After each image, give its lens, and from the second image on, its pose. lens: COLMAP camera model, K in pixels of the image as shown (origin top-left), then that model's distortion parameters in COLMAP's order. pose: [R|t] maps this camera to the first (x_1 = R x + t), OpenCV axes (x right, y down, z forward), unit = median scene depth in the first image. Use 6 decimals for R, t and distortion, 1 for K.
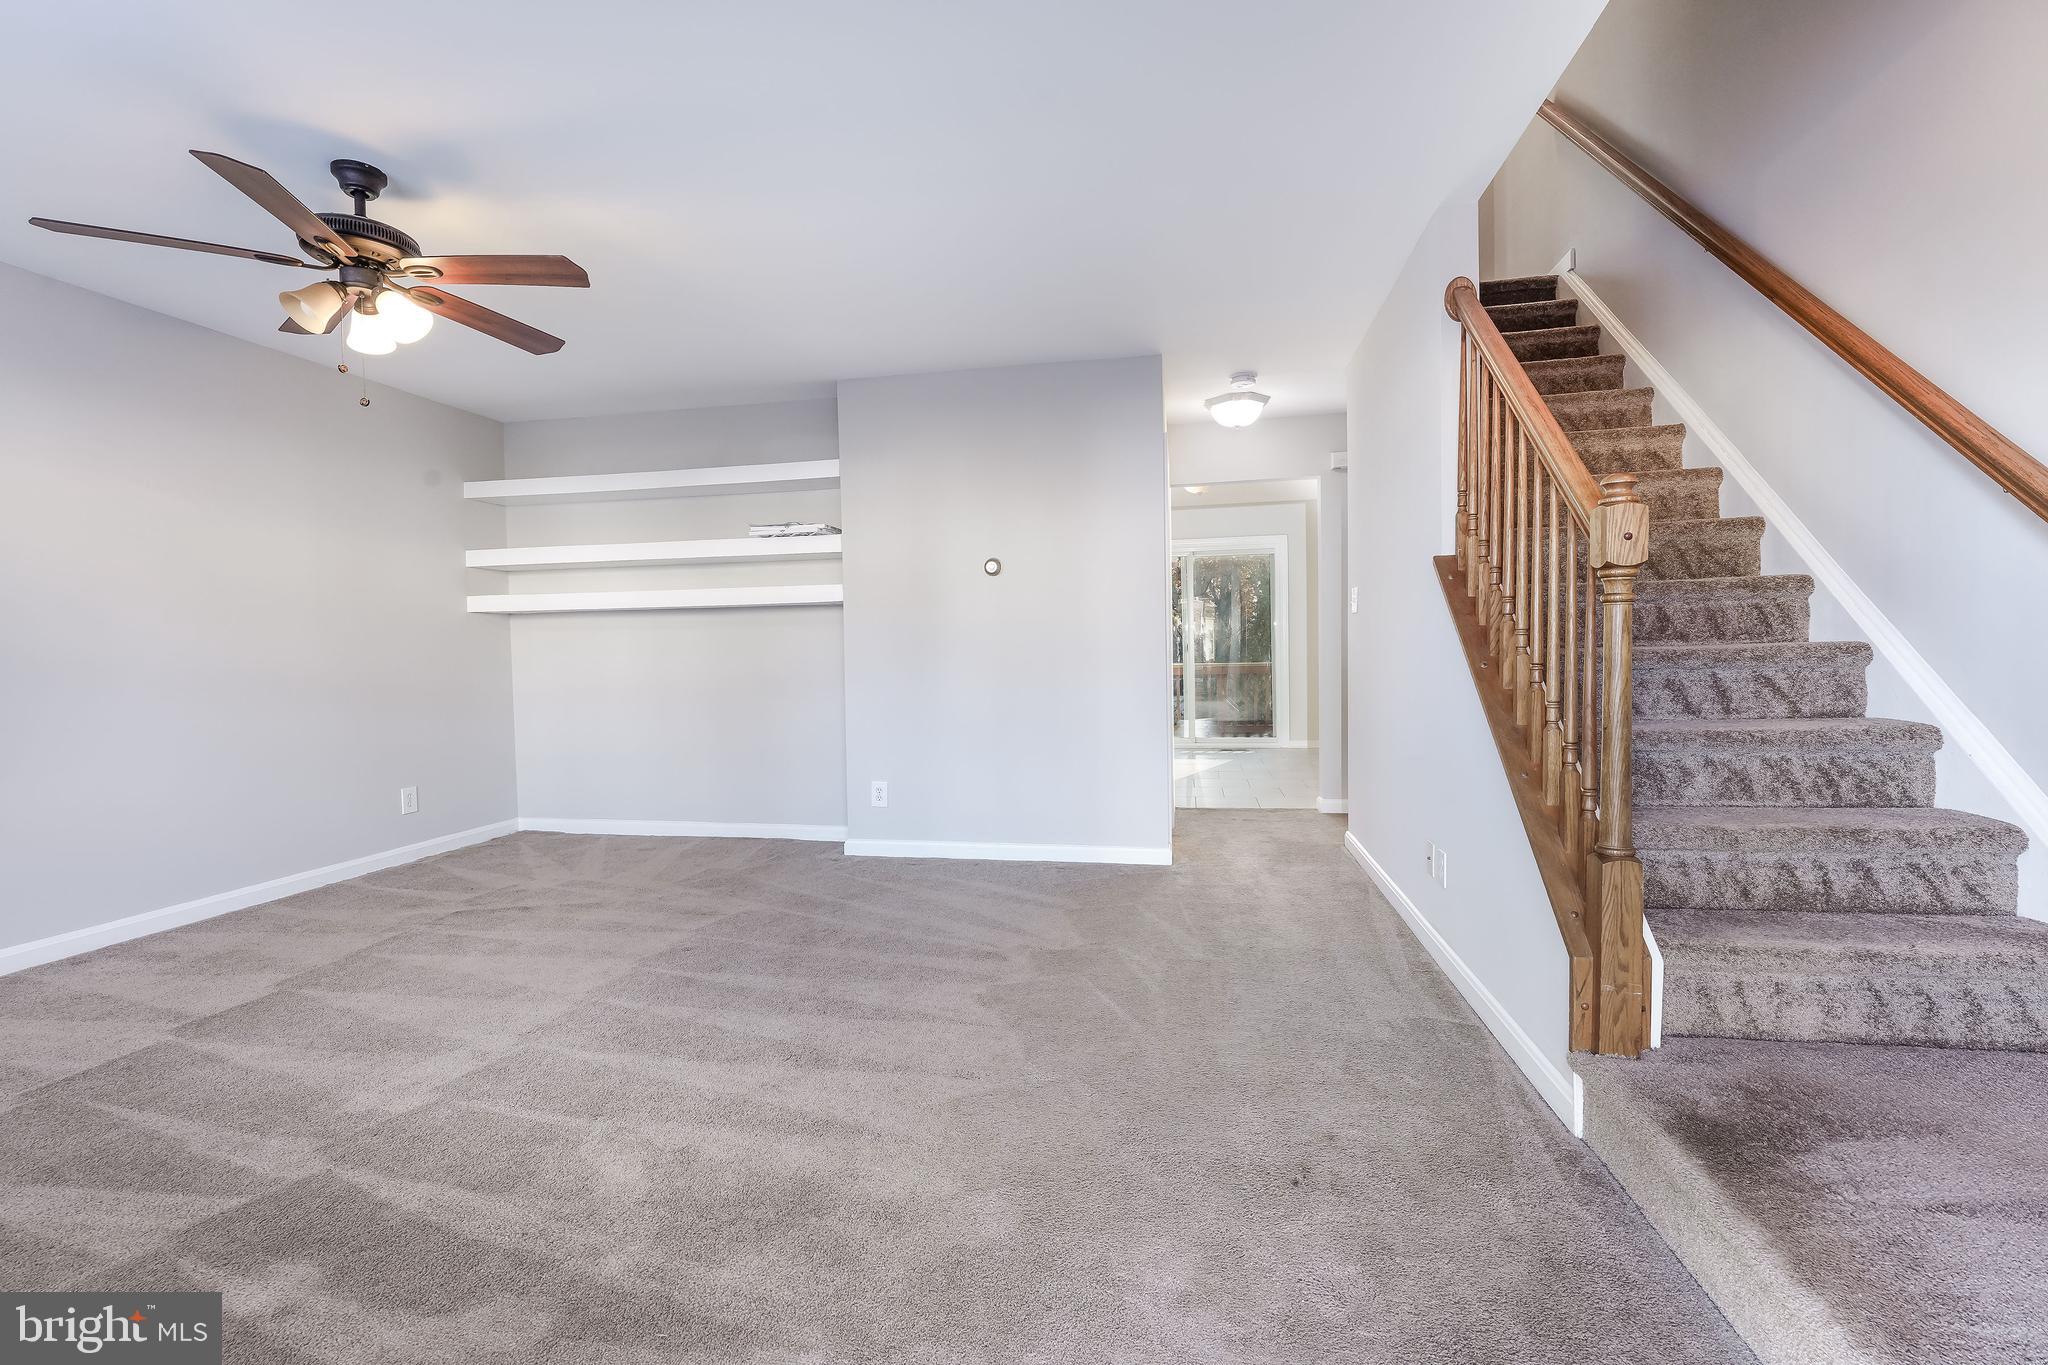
lens RADIAL K [[875.6, 0, 1021.7], [0, 875.6, 682.3], [0, 0, 1]] dist [-0.022796, 0.001100]
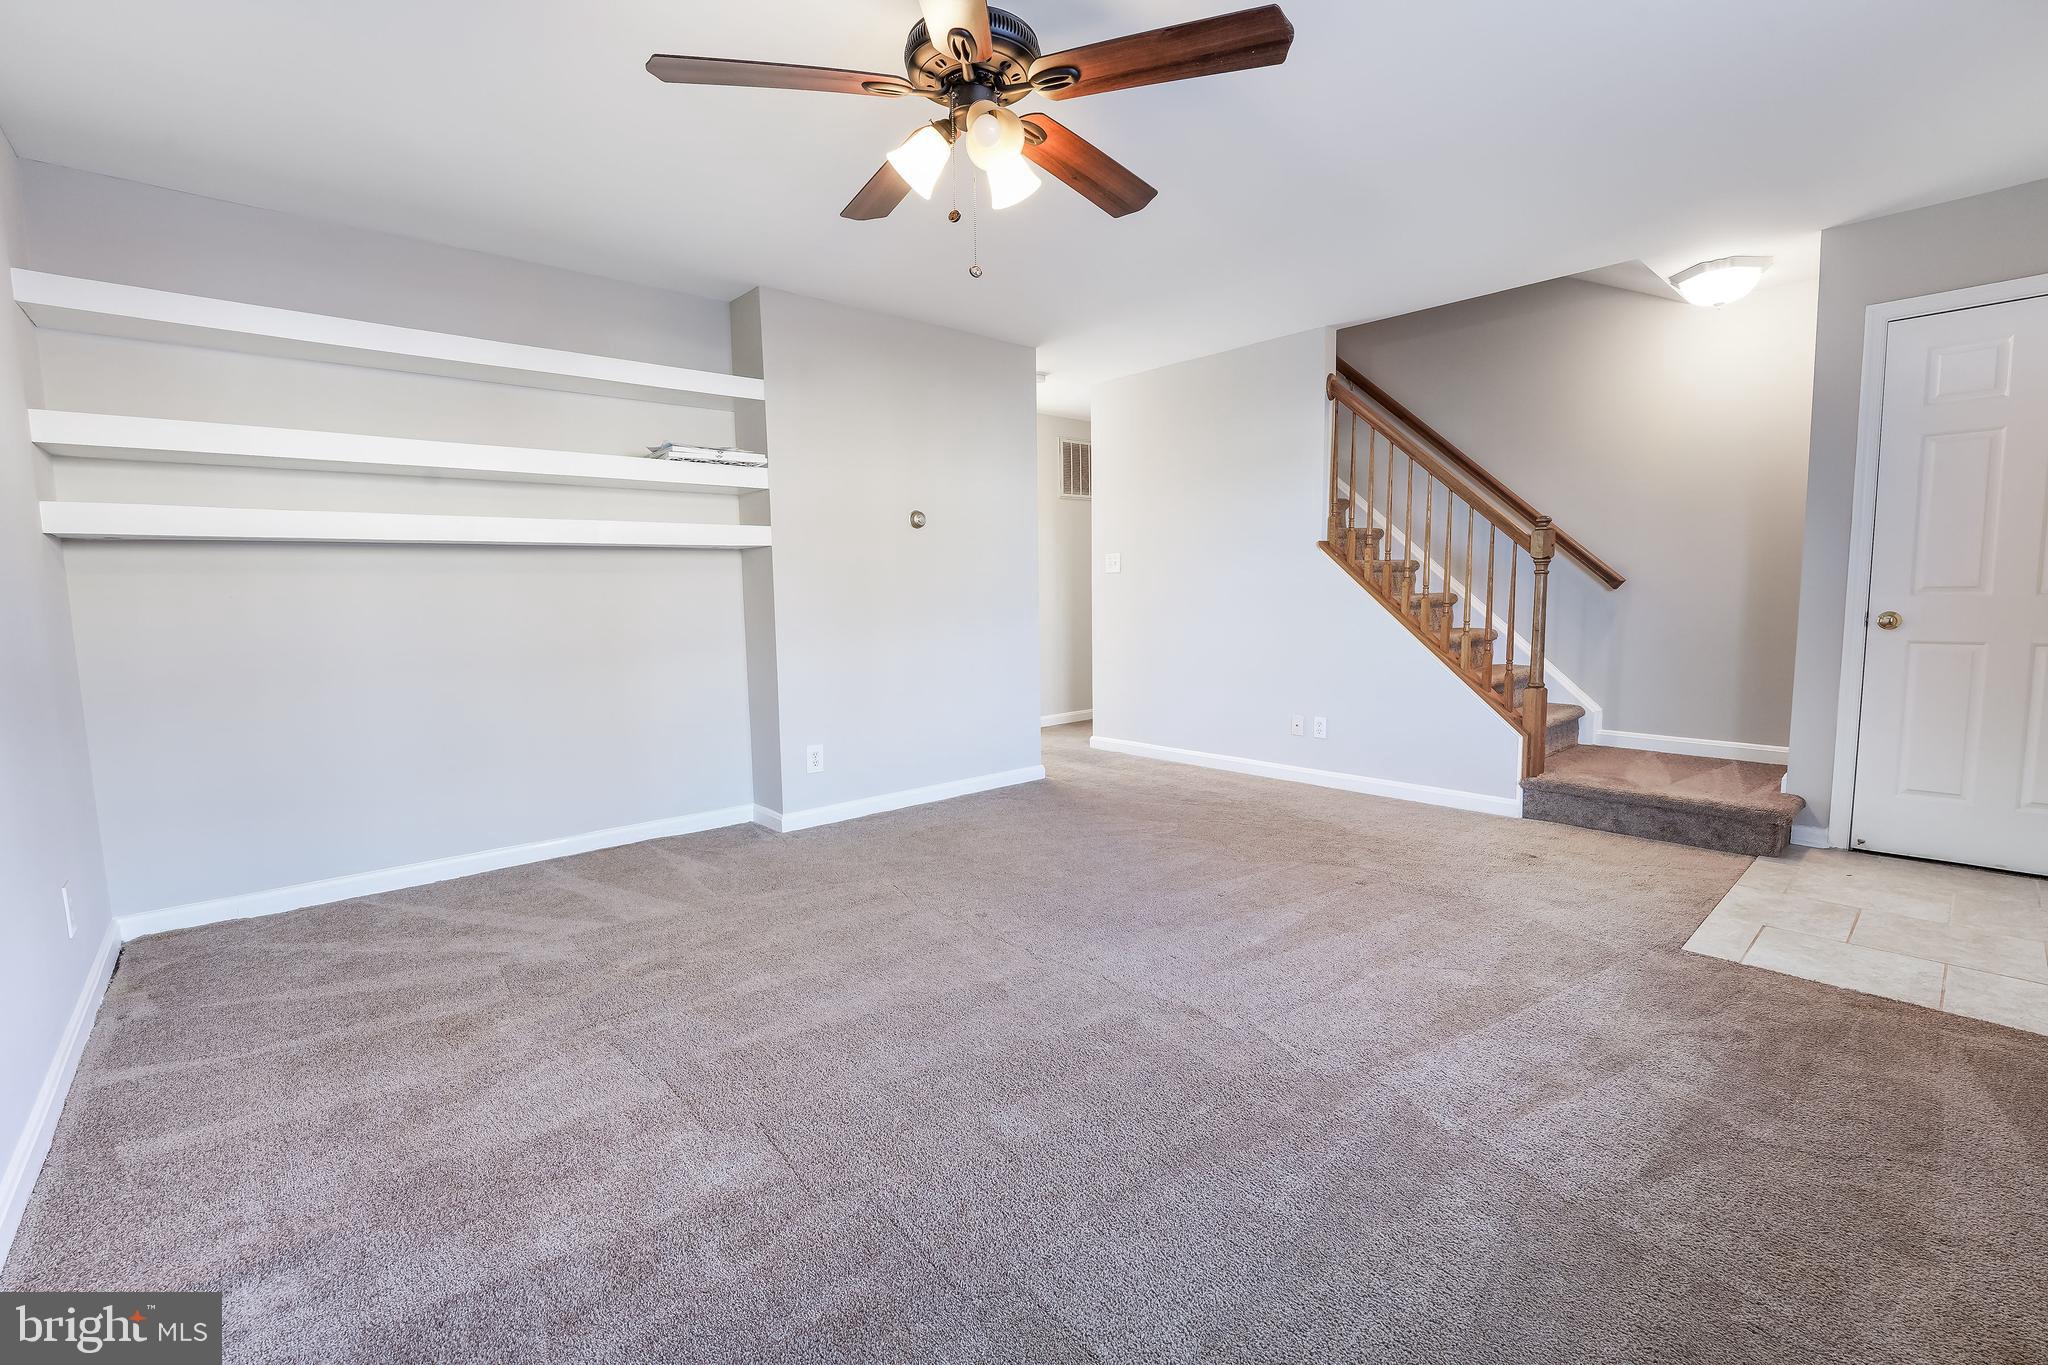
lens RADIAL K [[875.6, 0, 1026.1], [0, 875.6, 683.3], [0, 0, 1]] dist [-0.022796, 0.001100]
pose [[0.600702, -0.076680, 0.795788, -0.758248], [0.034716, 0.996953, 0.069858, -0.008654], [-0.798719, -0.014337, 0.601533, 0.269034]]
